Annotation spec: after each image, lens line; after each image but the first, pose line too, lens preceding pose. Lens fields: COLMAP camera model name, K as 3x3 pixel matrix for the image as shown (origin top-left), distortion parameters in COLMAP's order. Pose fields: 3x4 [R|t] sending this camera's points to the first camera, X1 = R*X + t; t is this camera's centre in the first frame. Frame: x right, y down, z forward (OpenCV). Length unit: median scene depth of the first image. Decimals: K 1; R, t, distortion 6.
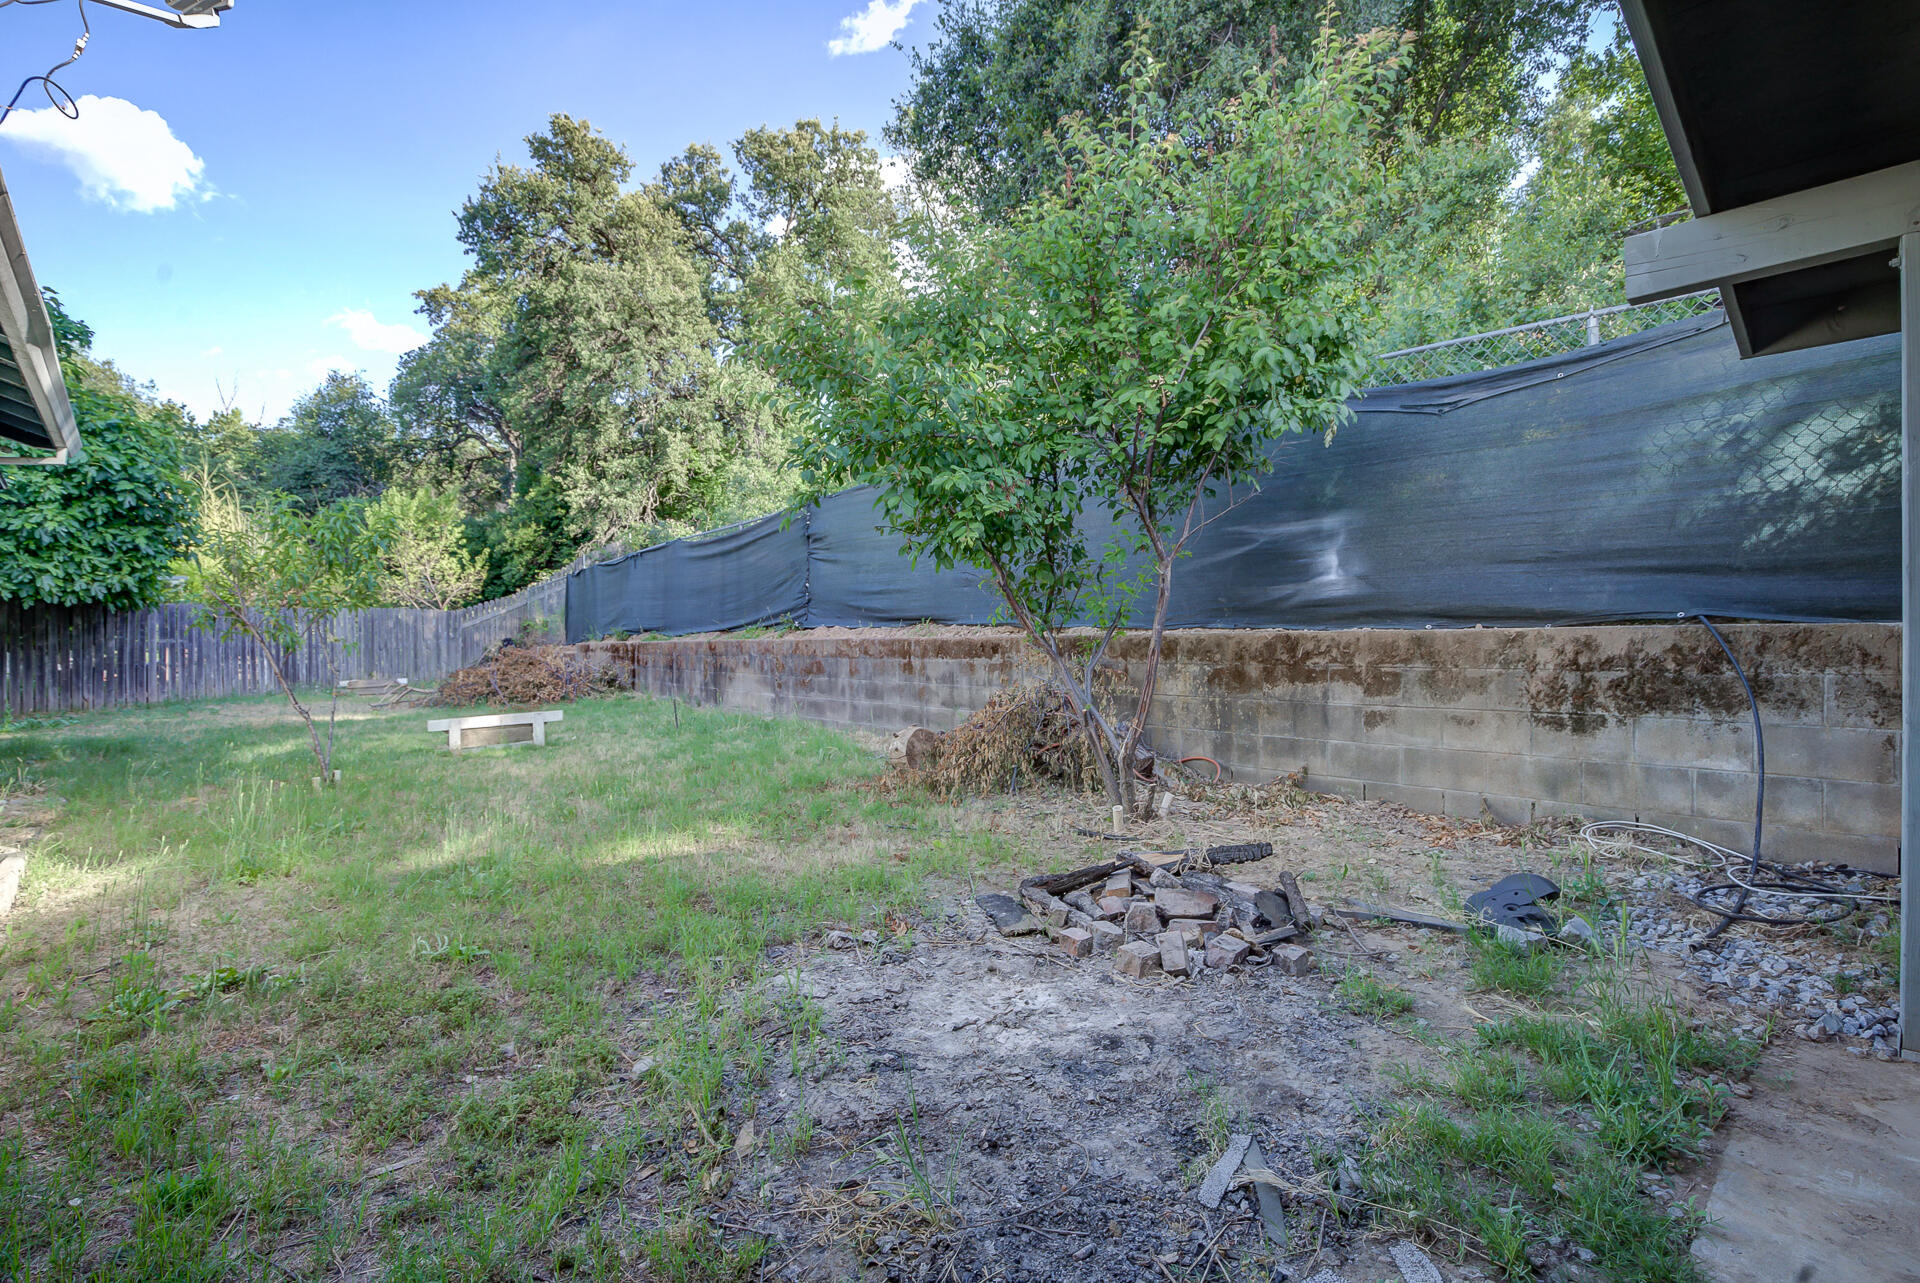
lens RADIAL K [[916.6, 0, 958.7], [0, 916.6, 600.8], [0, 0, 1]] dist [-0.019530, -0.000253]
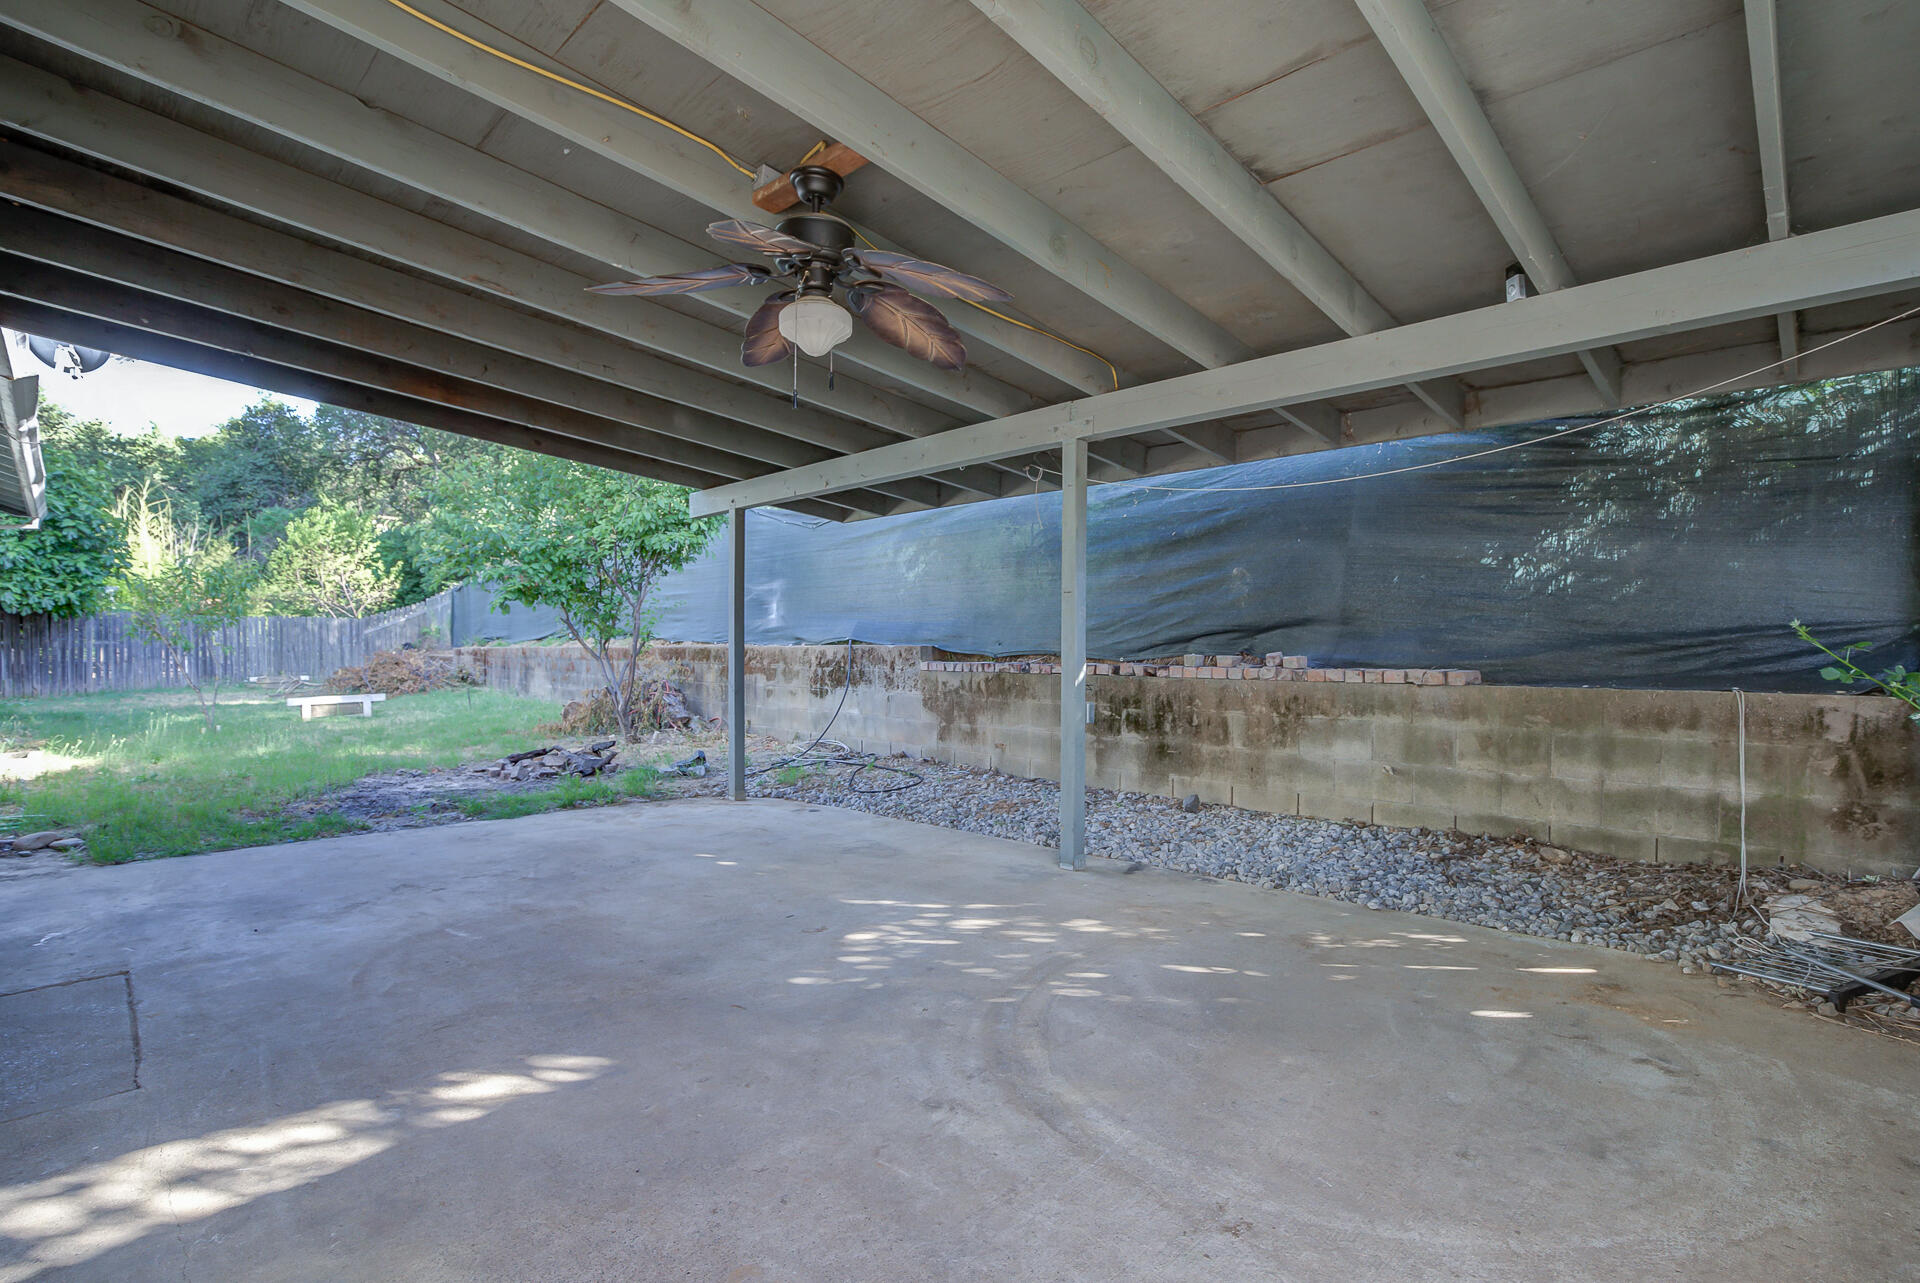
lens RADIAL K [[910.7, 0, 914.3], [0, 910.7, 632.5], [0, 0, 1]] dist [-0.000970, -0.000177]
pose [[0.999827, 0.012307, 0.013979, 0.254457], [-0.012634, 0.999643, 0.023563, -0.015021], [-0.013684, -0.023736, 0.999625, -0.304354]]
